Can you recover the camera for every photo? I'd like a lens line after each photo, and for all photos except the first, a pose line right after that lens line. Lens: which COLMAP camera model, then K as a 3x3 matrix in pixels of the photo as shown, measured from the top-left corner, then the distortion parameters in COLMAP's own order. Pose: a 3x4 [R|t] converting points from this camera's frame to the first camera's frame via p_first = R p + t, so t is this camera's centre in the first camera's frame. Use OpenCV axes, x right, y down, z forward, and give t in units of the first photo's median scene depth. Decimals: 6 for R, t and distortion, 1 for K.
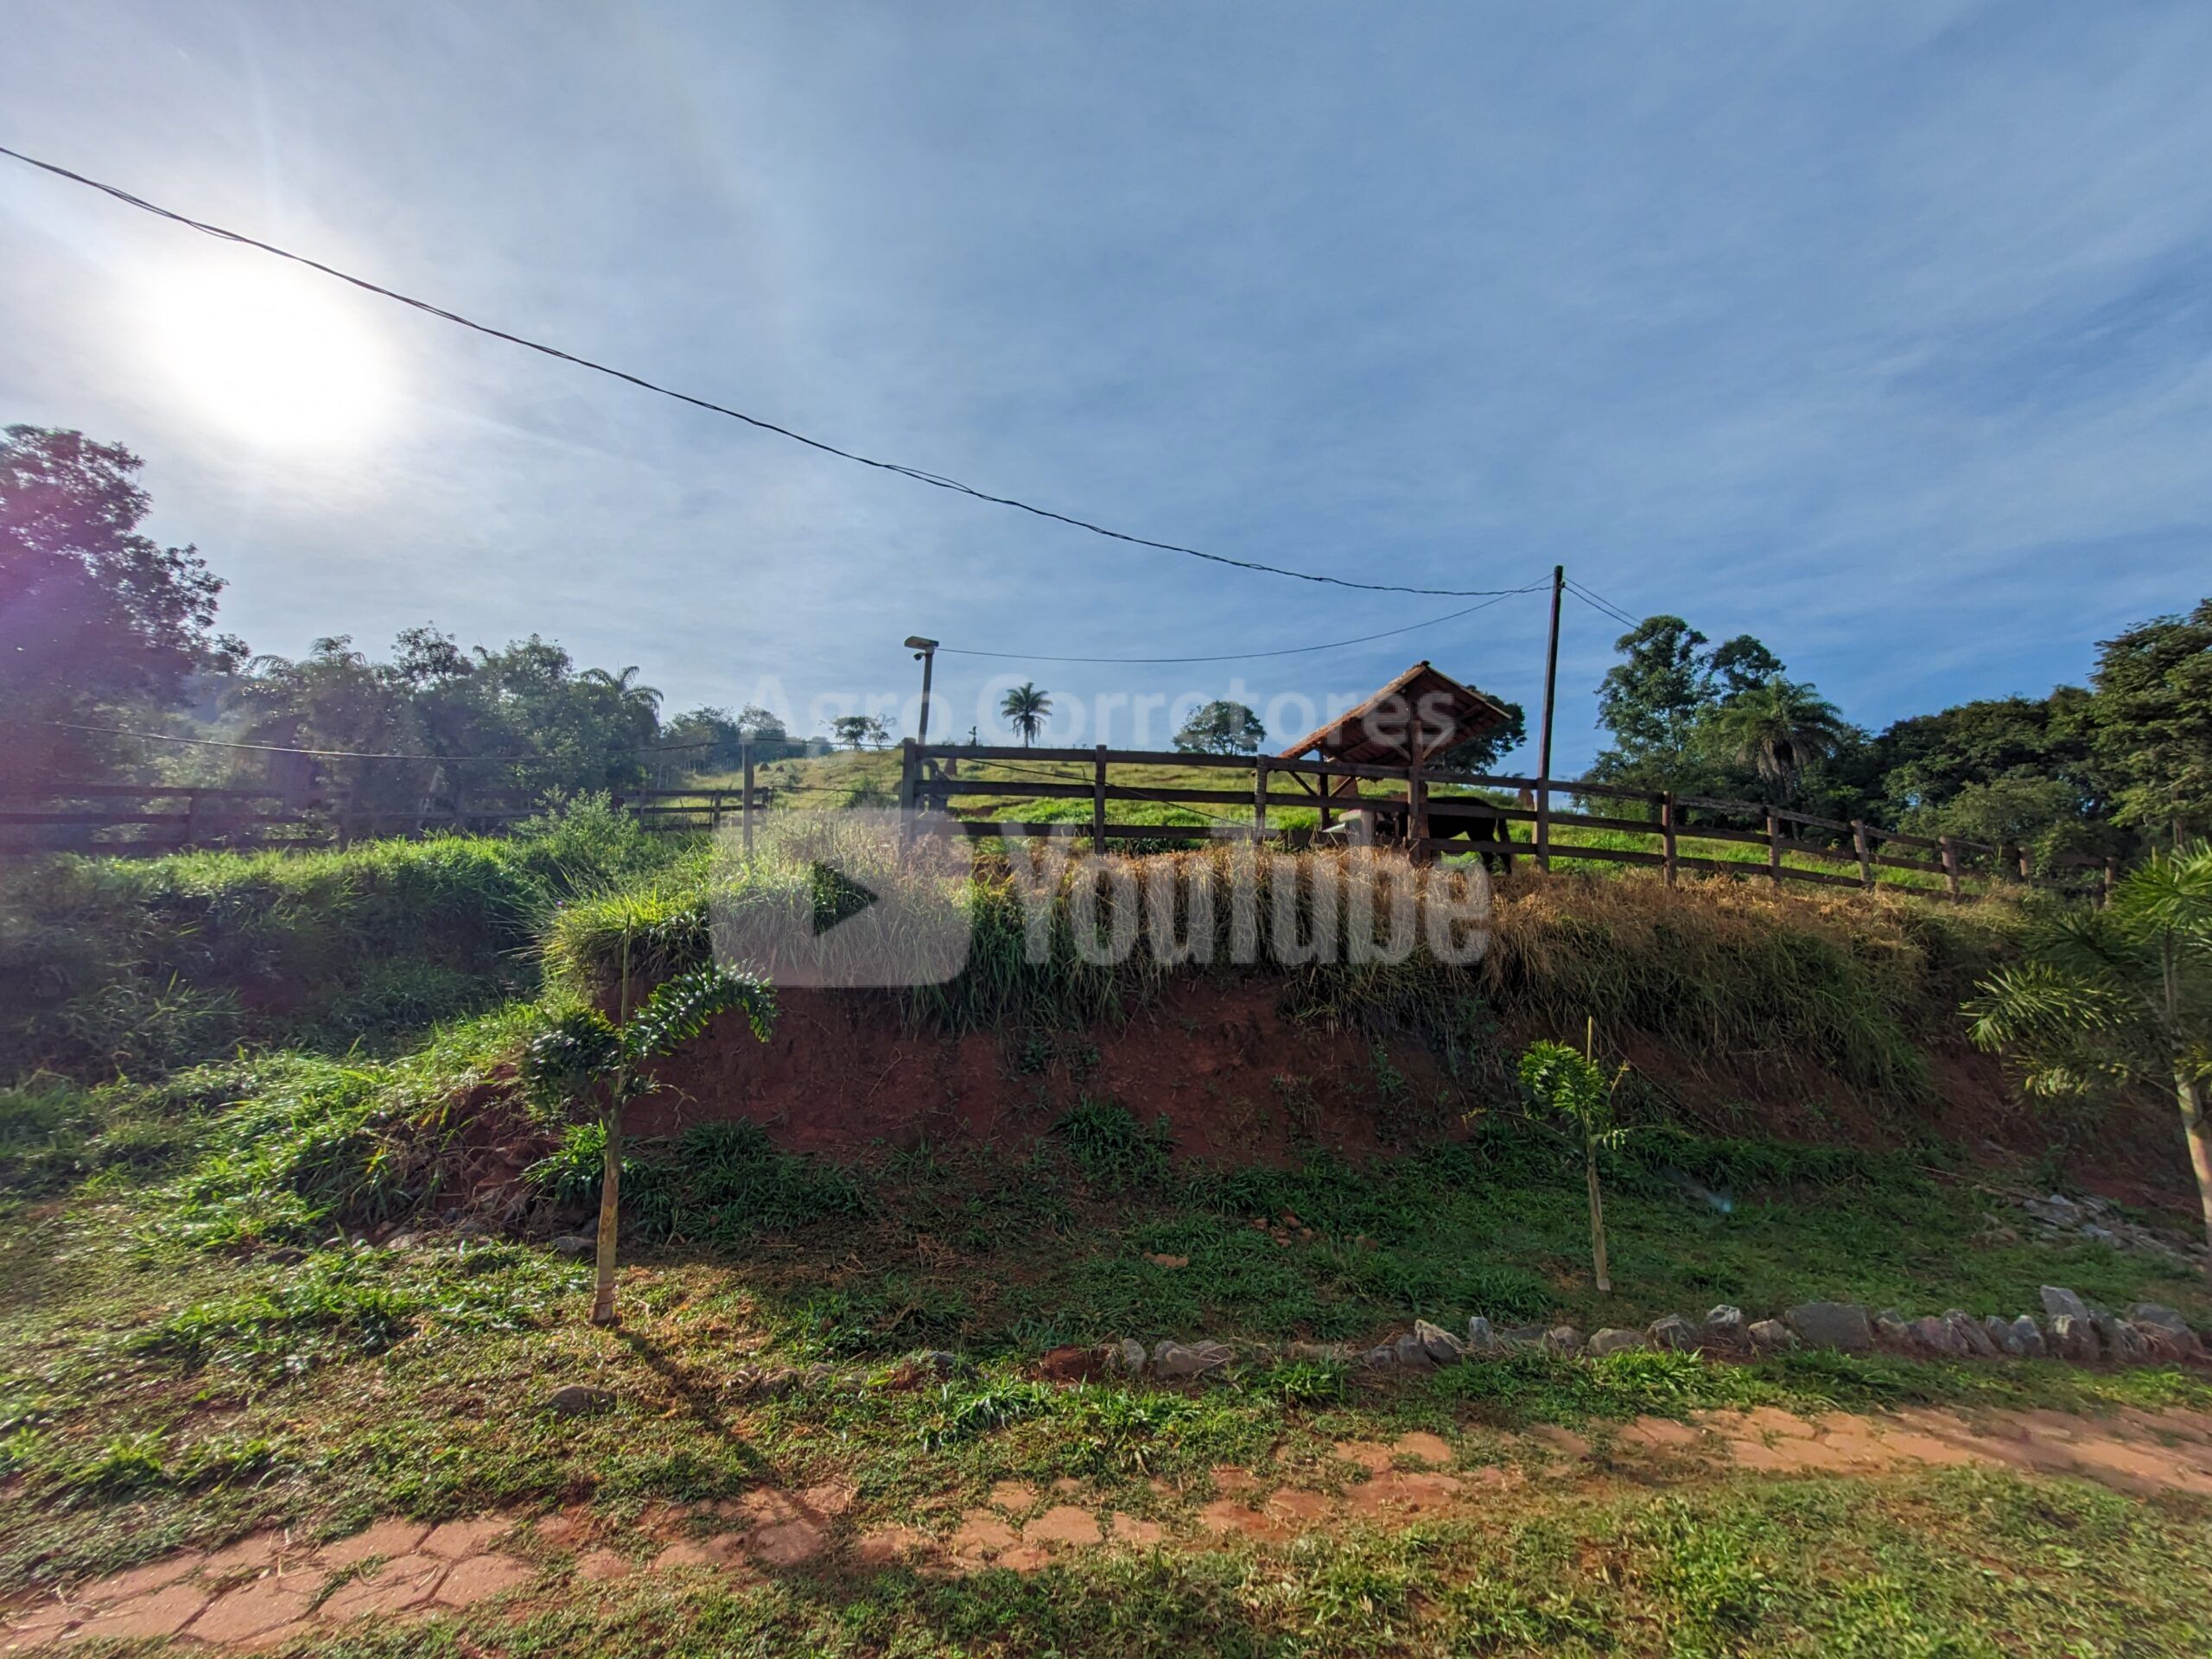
lens RADIAL K [[864.8, 0, 1103.2], [0, 864.8, 848.5], [0, 0, 1]] dist [-0.050710, 0.016233]
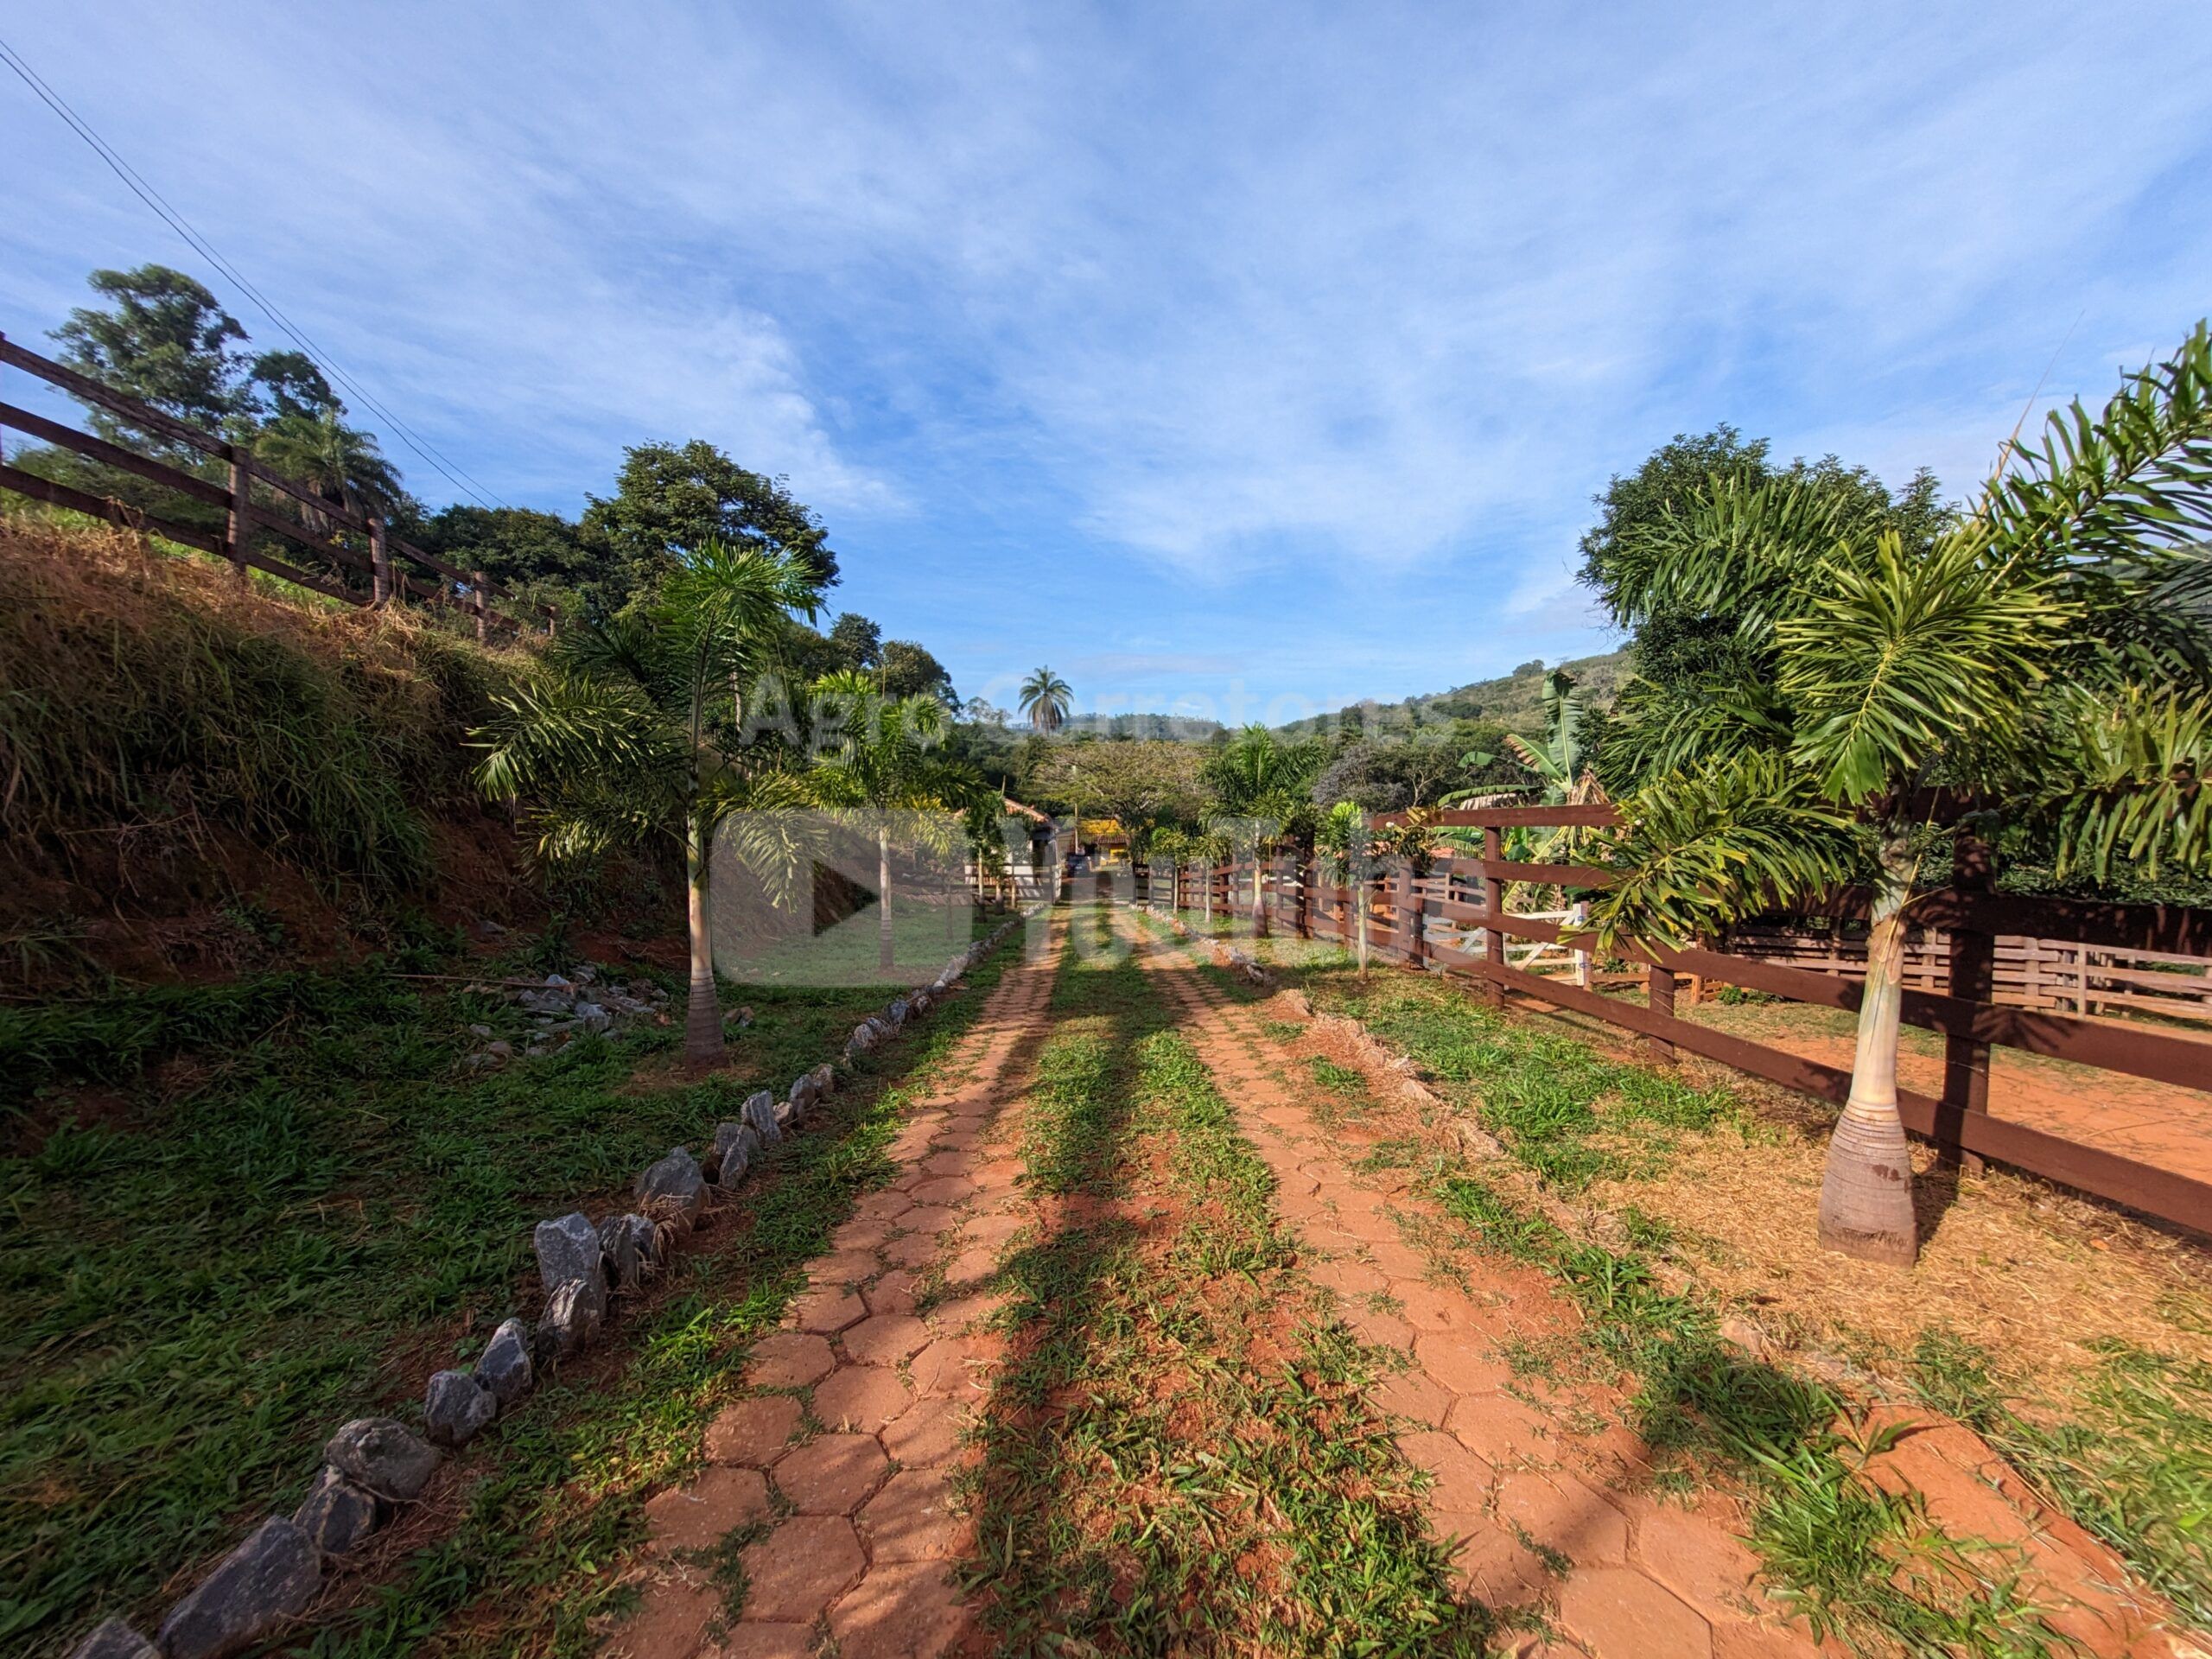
lens RADIAL K [[883.6, 0, 1103.3], [0, 883.6, 838.0], [0, 0, 1]] dist [0.008906, -0.006174]
pose [[0.171240, -0.070484, 0.982705, 0.263589], [-0.167068, 0.980915, 0.099467, 0.070973], [-0.970961, -0.181211, 0.156196, 0.244031]]
